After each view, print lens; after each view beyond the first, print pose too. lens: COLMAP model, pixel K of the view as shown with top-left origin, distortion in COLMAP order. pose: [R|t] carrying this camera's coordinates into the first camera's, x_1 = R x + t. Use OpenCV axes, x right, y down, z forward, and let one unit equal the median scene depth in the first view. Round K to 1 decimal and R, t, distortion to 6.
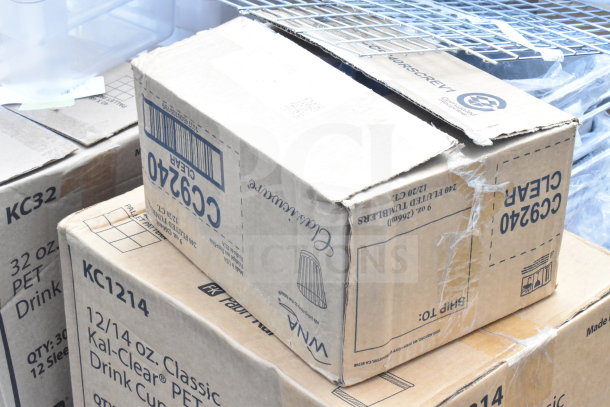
lens RADIAL K [[1270.4, 0, 305.0], [0, 1270.4, 203.5], [0, 0, 1]] dist [0.018123, 0.044565]
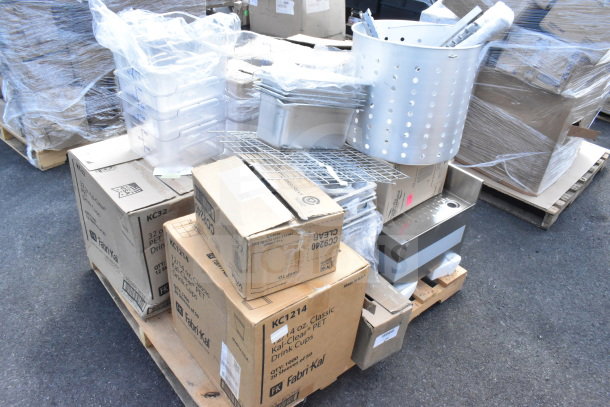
lens RADIAL K [[469.3, 0, 305.0], [0, 469.3, 203.5], [0, 0, 1]] dist [-0.093867, 0.001606]
pose [[0.994514, 0.100116, -0.030317, 0.148313], [-0.099040, 0.994464, 0.035107, -0.101209], [0.033664, -0.031912, 0.998924, -0.000526]]
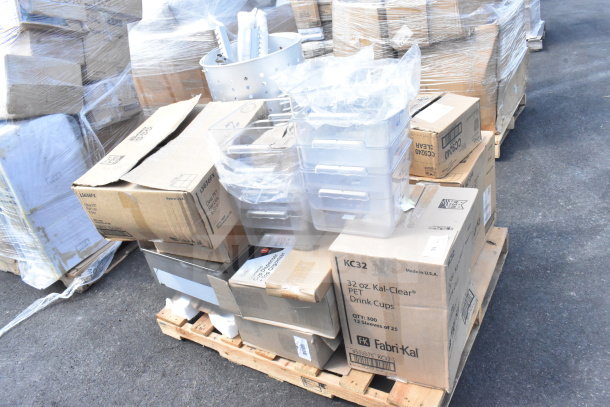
lens RADIAL K [[475.0, 0, 305.0], [0, 475.0, 203.5], [0, 0, 1]] dist [-0.093429, -0.000009]
pose [[-0.227452, -0.440272, 0.868577, -1.264843], [0.650497, 0.595059, 0.471973, -0.848585], [-0.724651, 0.672358, 0.151048, 1.216442]]
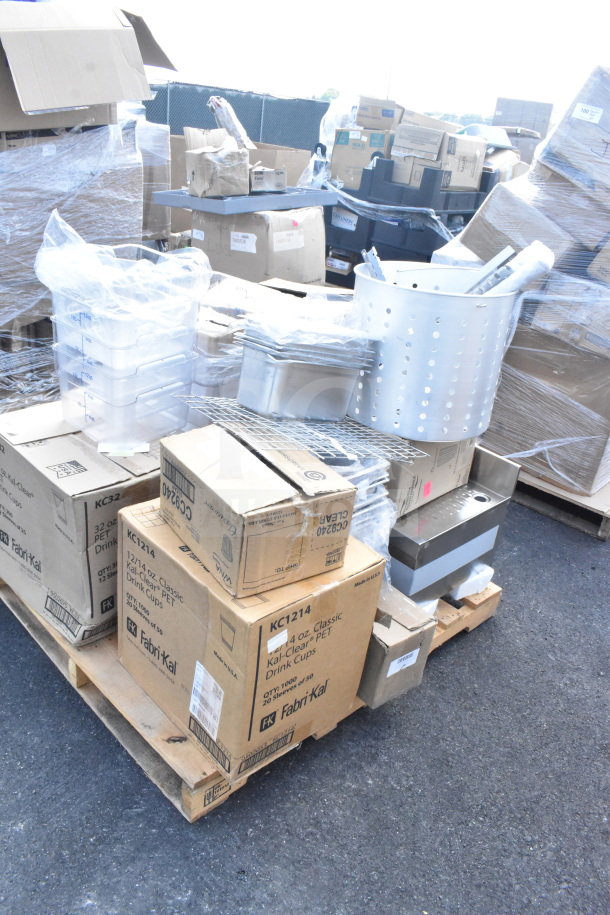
lens RADIAL K [[712.5, 0, 291.4], [0, 712.5, 471.8], [0, 0, 1]] dist [-0.093429, -0.000009]
pose [[0.994582, 0.101644, 0.021810, 0.066939], [-0.100174, 0.993141, -0.060300, -0.007502], [-0.027789, 0.057789, 0.997942, -0.215527]]
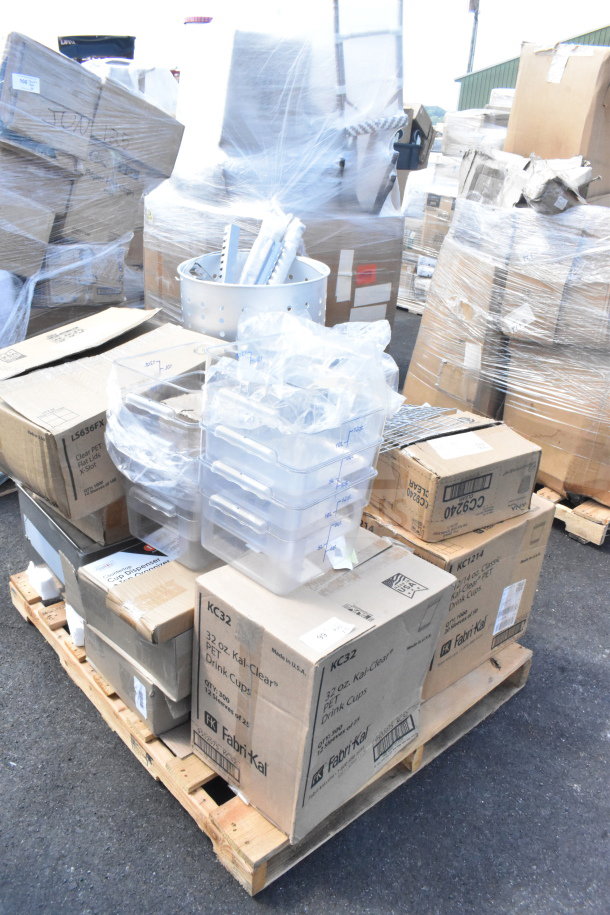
lens RADIAL K [[712.5, 0, 291.4], [0, 712.5, 471.8], [0, 0, 1]] dist [-0.093429, -0.000009]
pose [[0.064961, -0.452954, 0.889164, -1.301833], [0.459397, 0.804581, 0.376303, -0.733536], [-0.885852, 0.384034, 0.260352, 0.914718]]
